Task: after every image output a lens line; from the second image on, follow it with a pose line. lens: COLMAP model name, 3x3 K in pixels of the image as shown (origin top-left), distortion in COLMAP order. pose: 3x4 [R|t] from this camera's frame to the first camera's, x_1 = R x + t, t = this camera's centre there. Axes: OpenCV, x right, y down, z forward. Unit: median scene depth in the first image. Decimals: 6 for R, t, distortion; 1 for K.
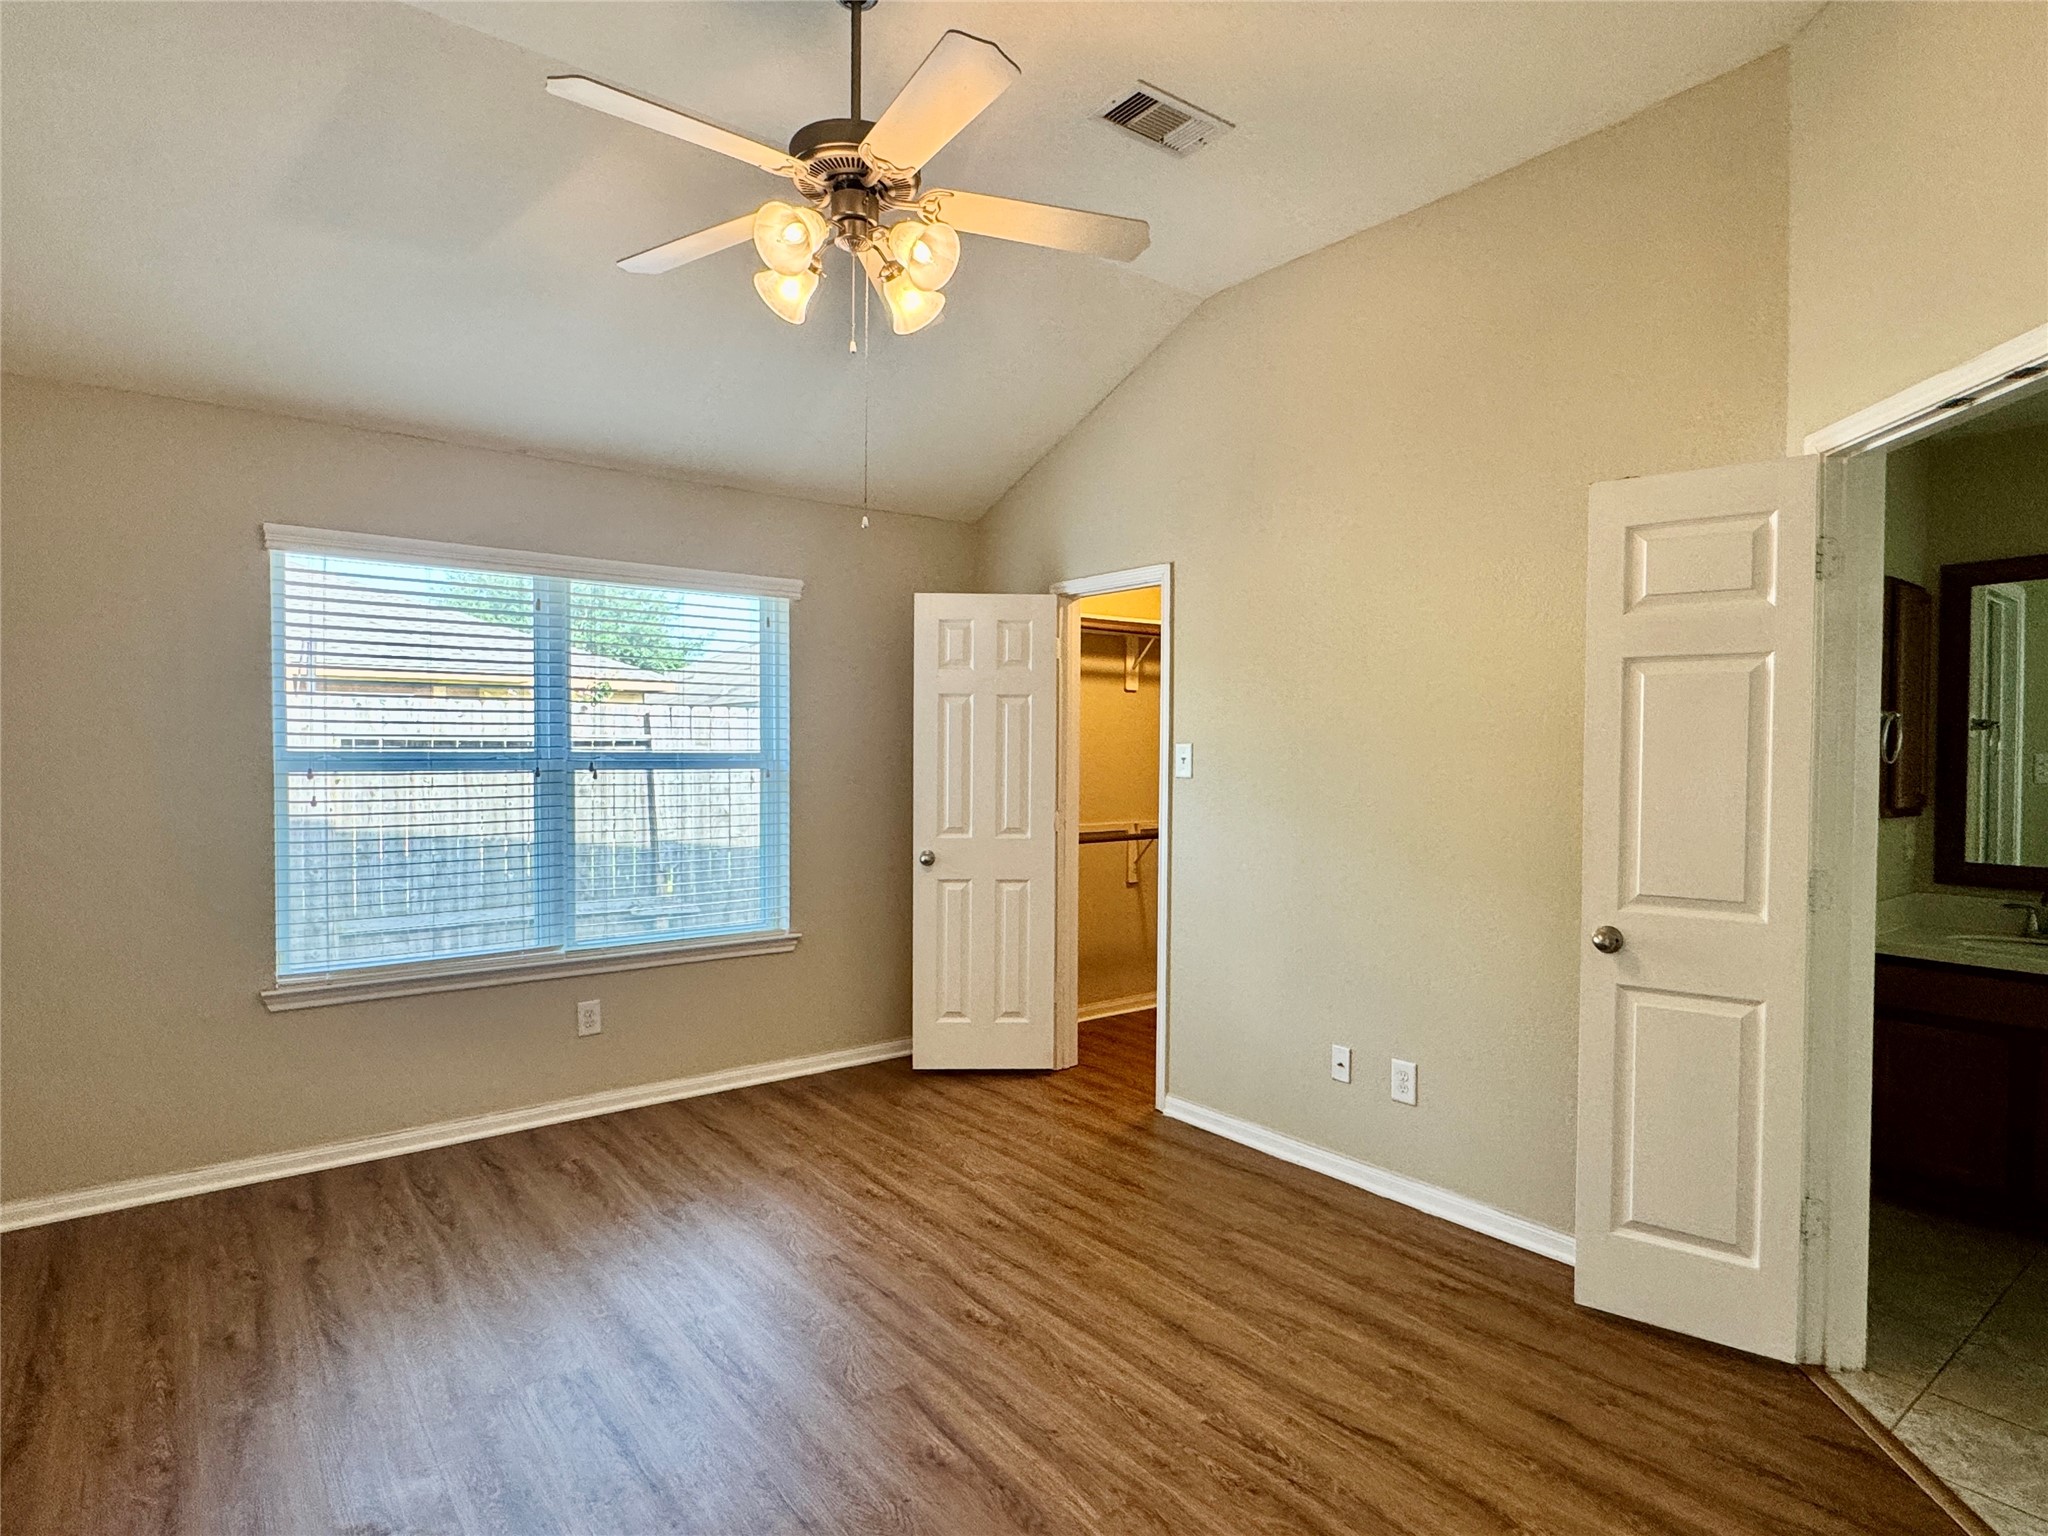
lens RADIAL K [[1089.8, 0, 1016.2], [0, 1089.8, 768.2], [0, 0, 1]] dist [-0.004175, 0.000328]
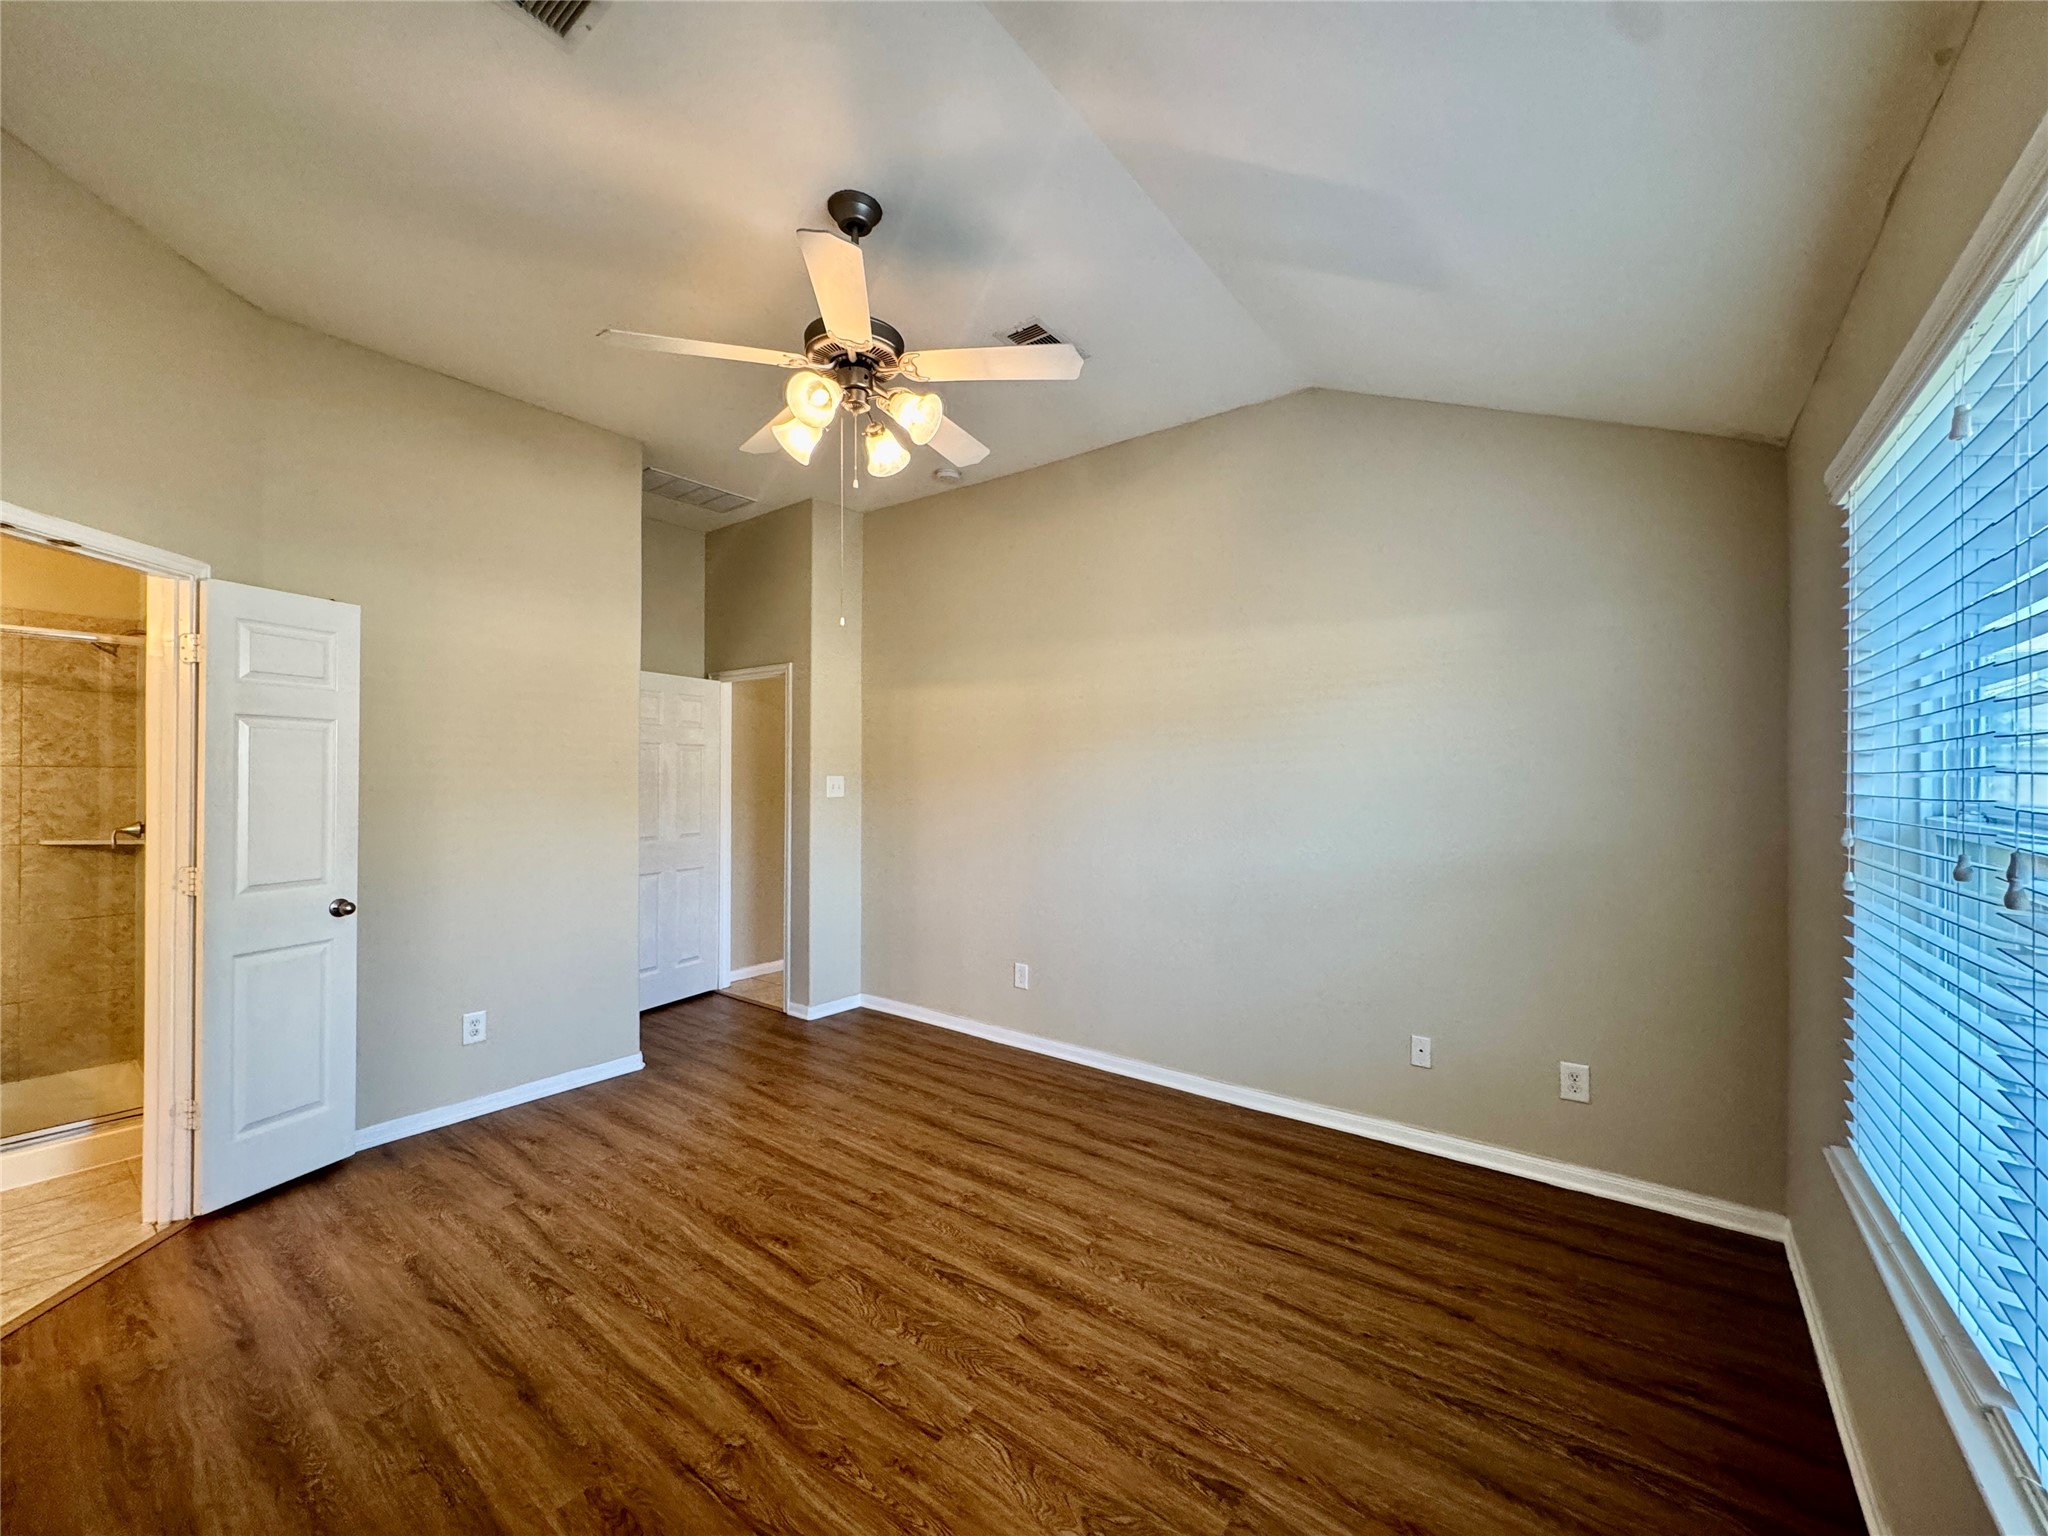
lens RADIAL K [[821.1, 0, 1018.9], [0, 821.1, 772.7], [0, 0, 1]] dist [0.001195, 0.000952]
pose [[-0.967797, -0.006990, -0.251633, -0.070430], [-0.010886, 0.999841, 0.014093, -0.038103], [0.251495, 0.016378, -0.967720, 1.531059]]
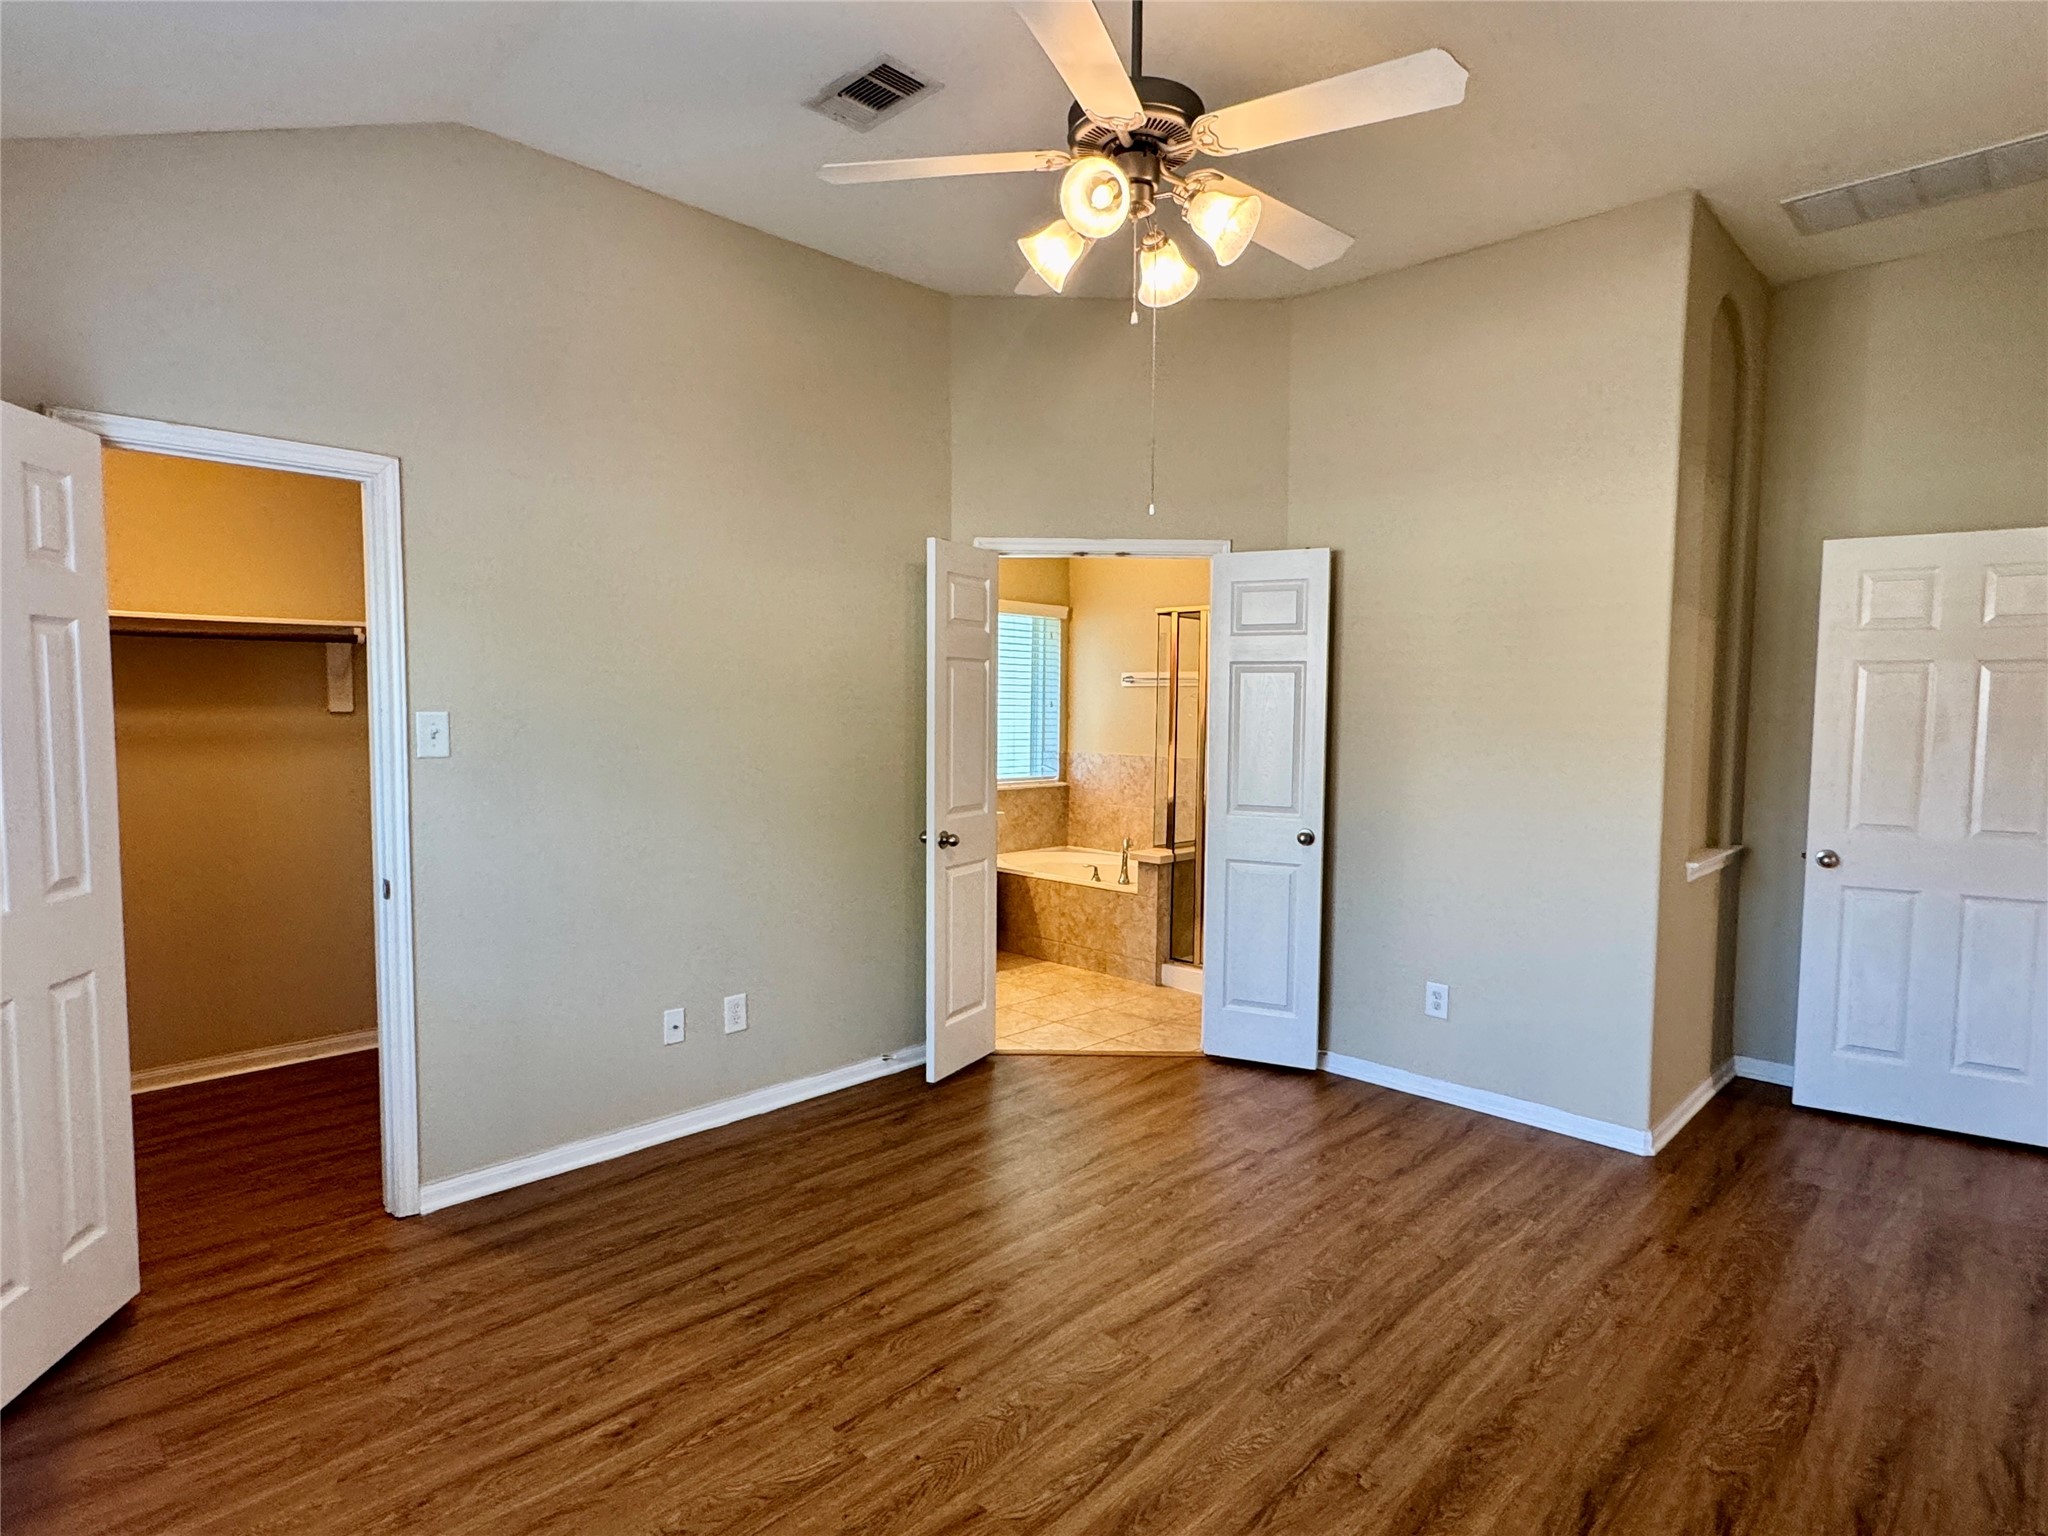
lens RADIAL K [[1089.8, 0, 1017.1], [0, 1089.8, 766.7], [0, 0, 1]] dist [-0.004175, 0.000328]
pose [[-0.128695, -0.065258, 0.989535, -0.849814], [0.009359, 0.997708, 0.067014, -0.041427], [-0.991640, 0.017885, -0.127789, 0.936759]]
